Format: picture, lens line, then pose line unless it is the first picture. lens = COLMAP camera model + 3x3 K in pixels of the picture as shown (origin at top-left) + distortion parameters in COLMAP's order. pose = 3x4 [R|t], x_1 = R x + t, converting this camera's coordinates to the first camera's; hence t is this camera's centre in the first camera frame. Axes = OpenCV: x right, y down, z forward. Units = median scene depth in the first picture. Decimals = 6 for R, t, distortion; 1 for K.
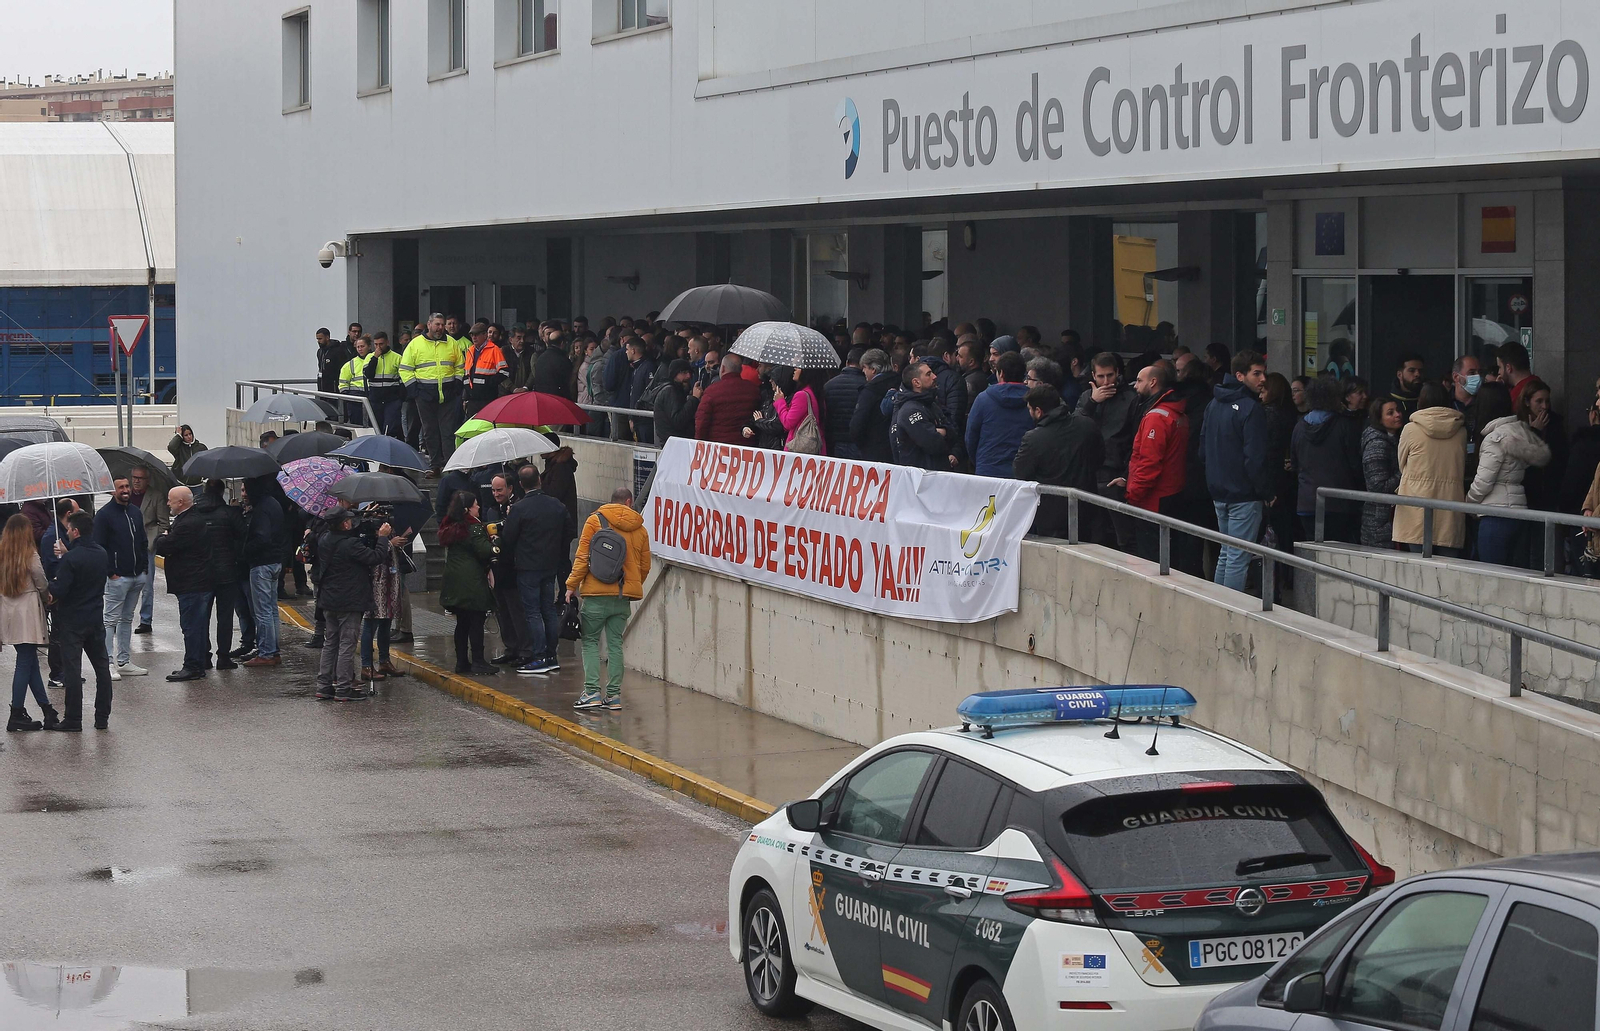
lens RADIAL K [[4037.2, 0, 800.0], [0, 4037.2, 515.5], [0, 0, 1]] dist [-0.152854, -0.427853]
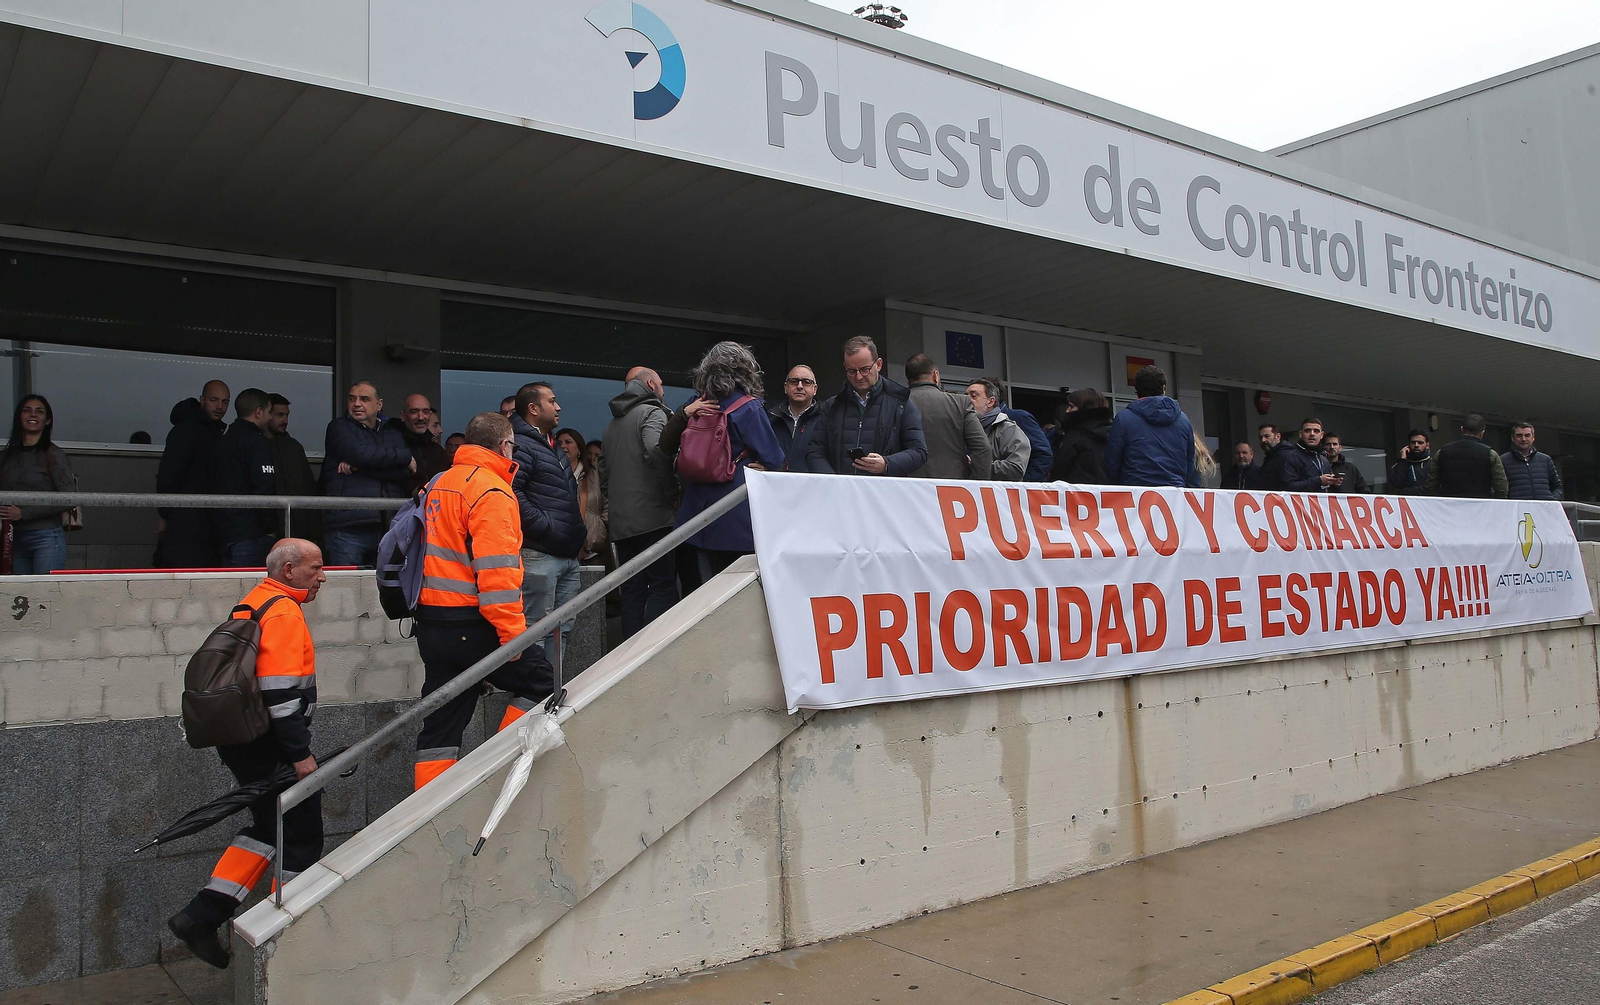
lens RADIAL K [[1354.2, 0, 799.5], [0, 1354.2, 472.8], [0, 0, 1]] dist [-0.089932, 0.076353]
pose [[-0.364609, 0.104297, 0.925301, -0.253857], [0.095277, 0.992670, -0.074347, -0.008068], [-0.926273, 0.061053, -0.371874, 1.359076]]
